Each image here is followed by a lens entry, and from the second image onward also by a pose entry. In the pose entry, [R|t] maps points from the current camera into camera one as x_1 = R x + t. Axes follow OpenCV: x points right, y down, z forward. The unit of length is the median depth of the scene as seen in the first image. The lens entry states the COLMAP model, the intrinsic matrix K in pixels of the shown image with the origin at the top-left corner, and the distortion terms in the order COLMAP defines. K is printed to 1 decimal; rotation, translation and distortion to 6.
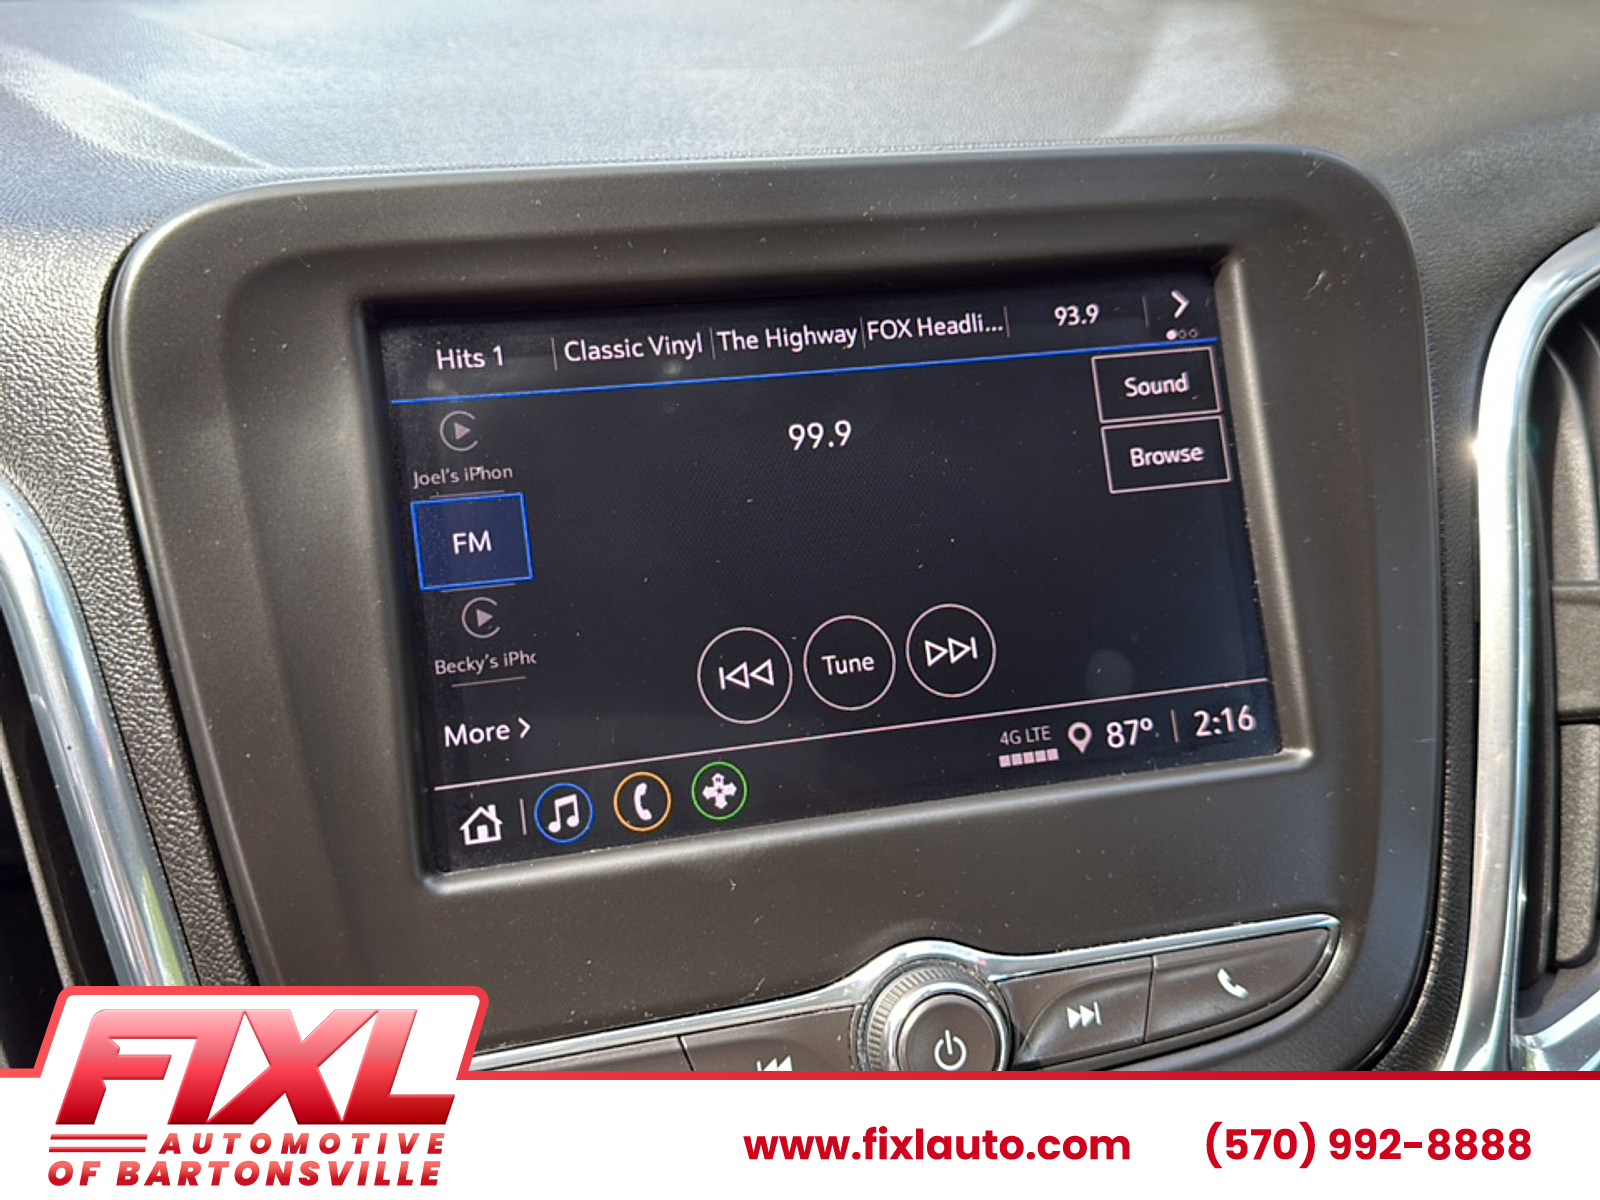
lens RADIAL K [[1459.2, 0, 822.0], [0, 1459.2, 590.4], [0, 0, 1]] dist [0.110038, -0.278967]
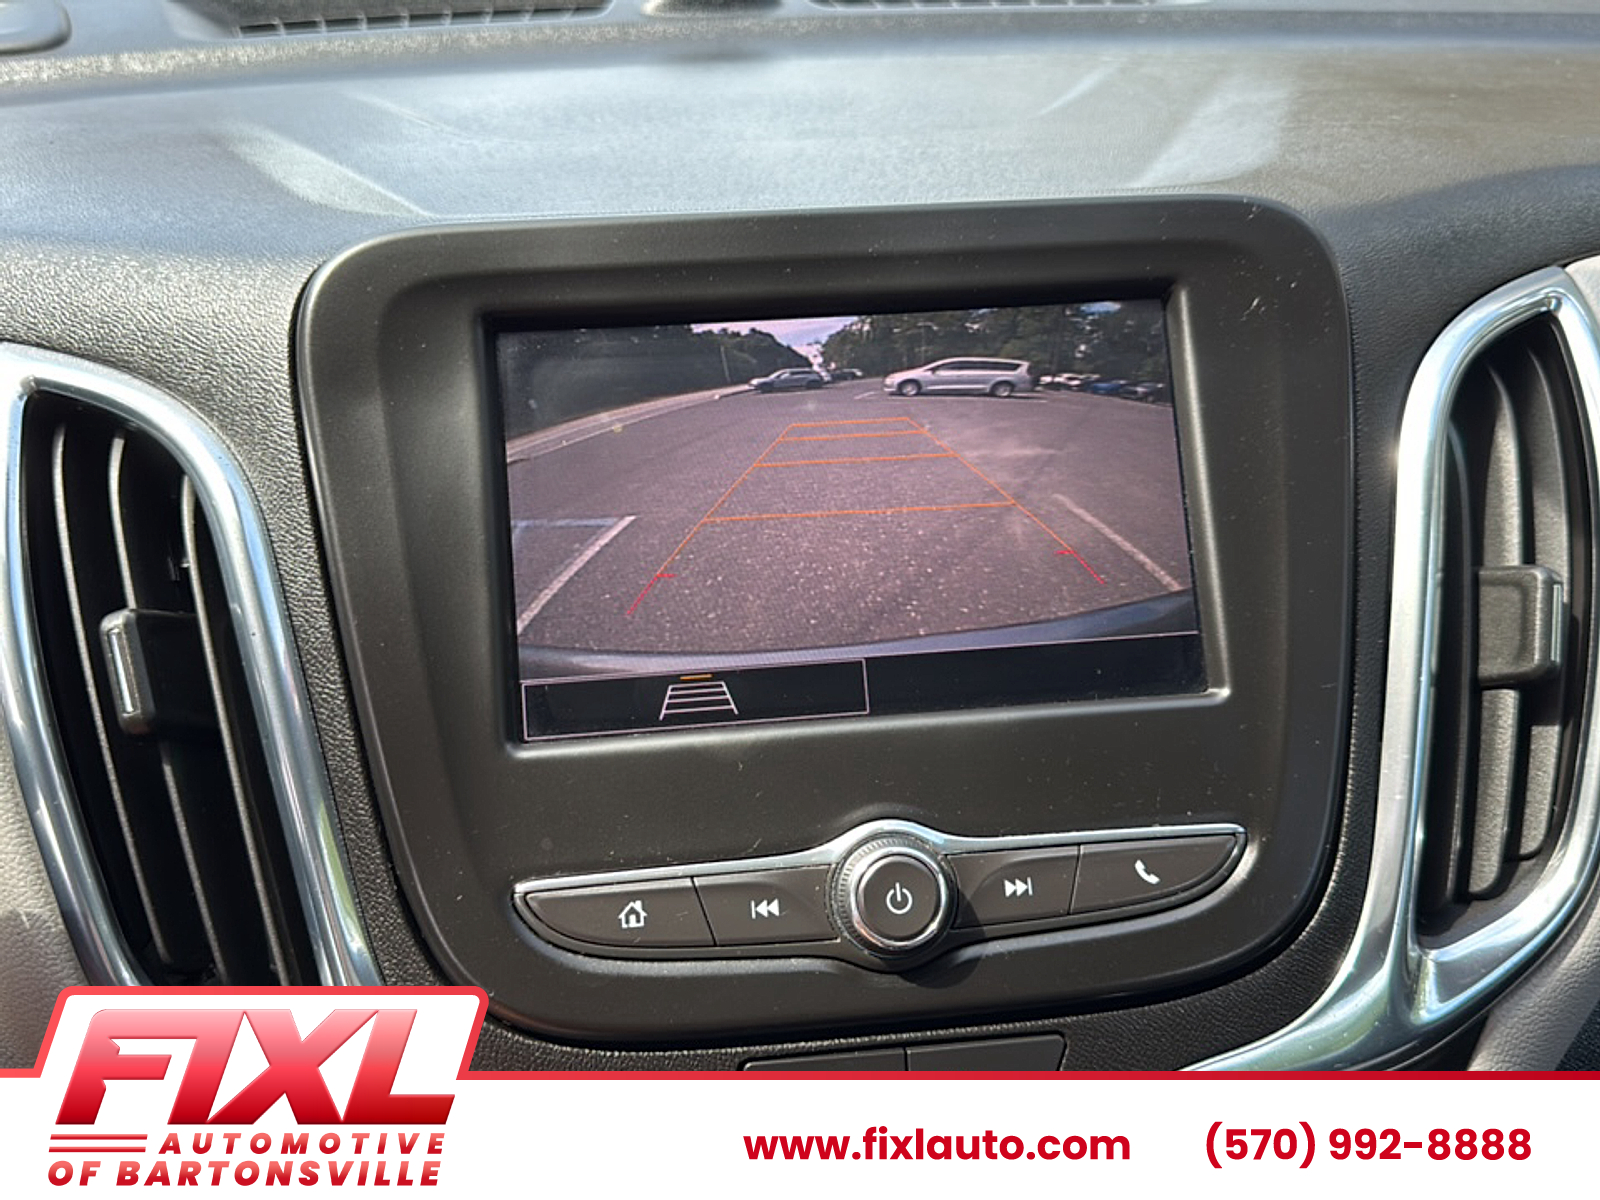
lens RADIAL K [[1459.2, 0, 835.8], [0, 1459.2, 596.1], [0, 0, 1]] dist [0.110038, -0.278967]
pose [[0.991582, 0.028670, -0.126270, 0.173601], [-0.033526, 0.998771, -0.036498, 0.093108], [0.125068, 0.040424, 0.991324, -0.257099]]
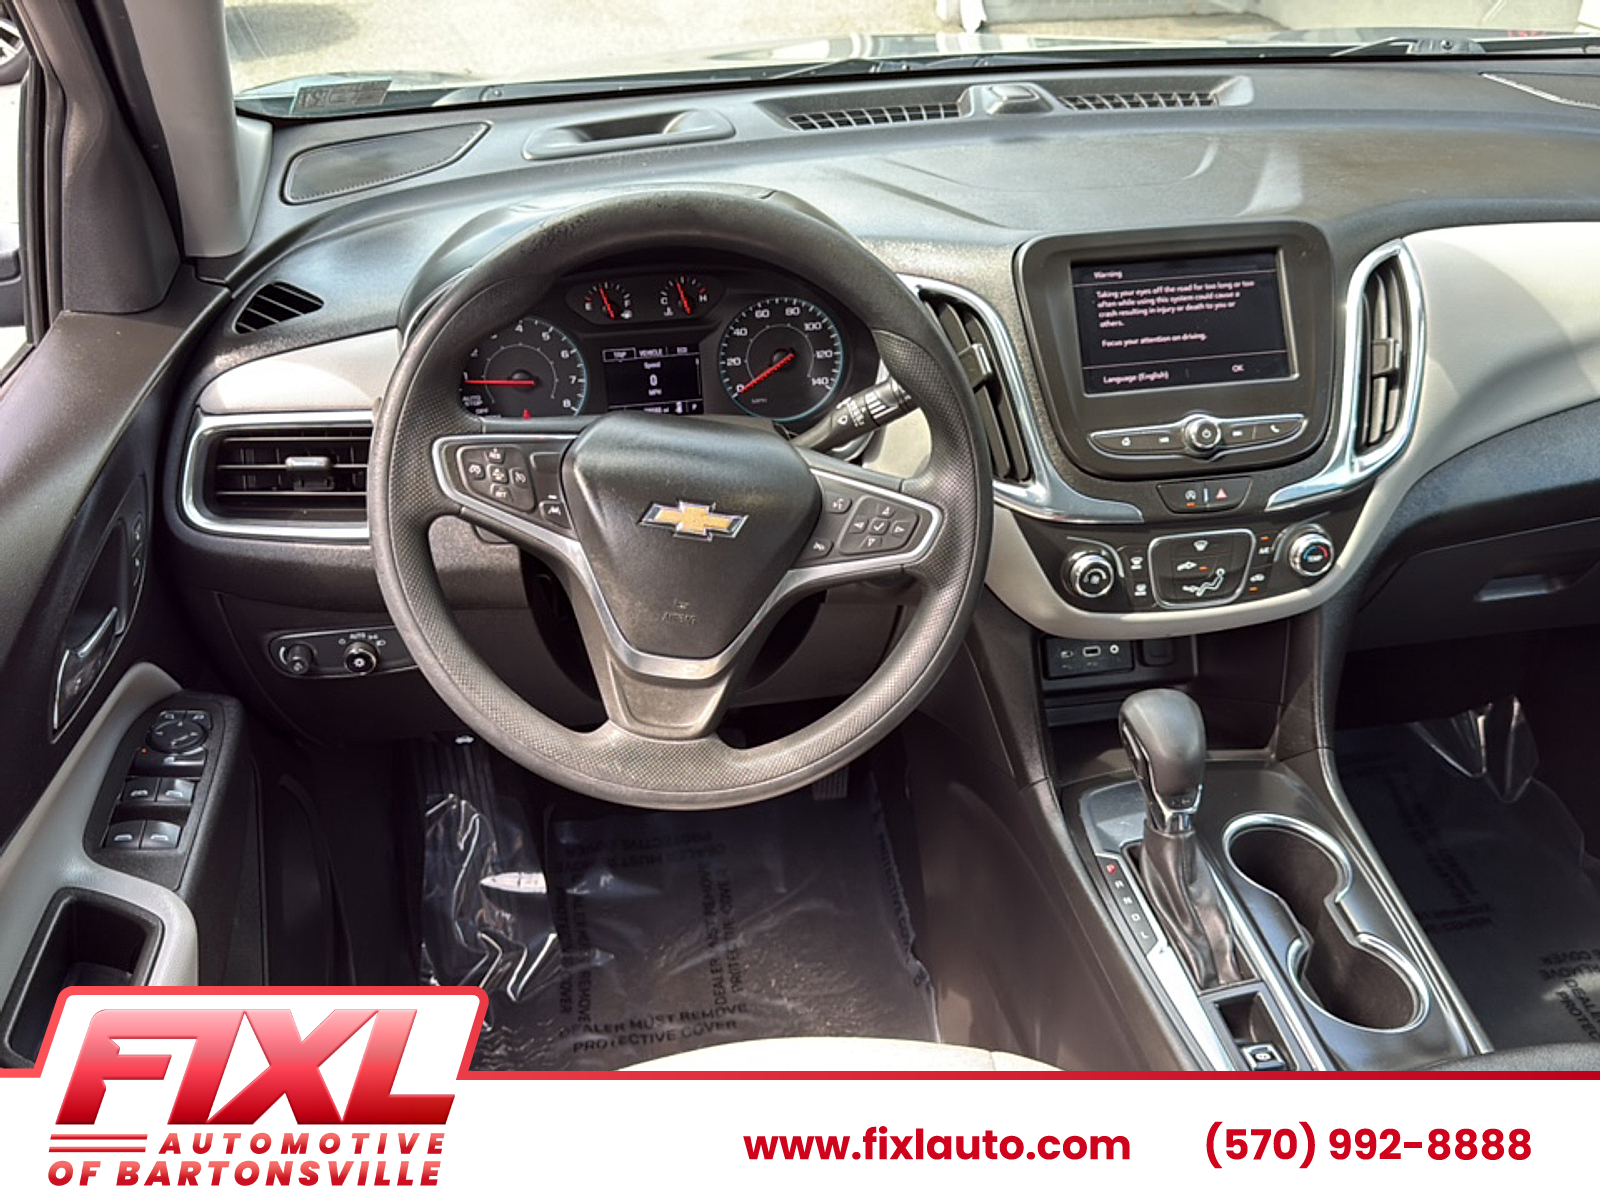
lens RADIAL K [[1459.2, 0, 810.4], [0, 1459.2, 603.2], [0, 0, 1]] dist [0.110038, -0.278967]
pose [[0.997060, 0.012153, -0.075650, -0.704323], [-0.011077, 0.999832, 0.014633, 0.720374], [0.075815, -0.013753, 0.997027, -3.231211]]
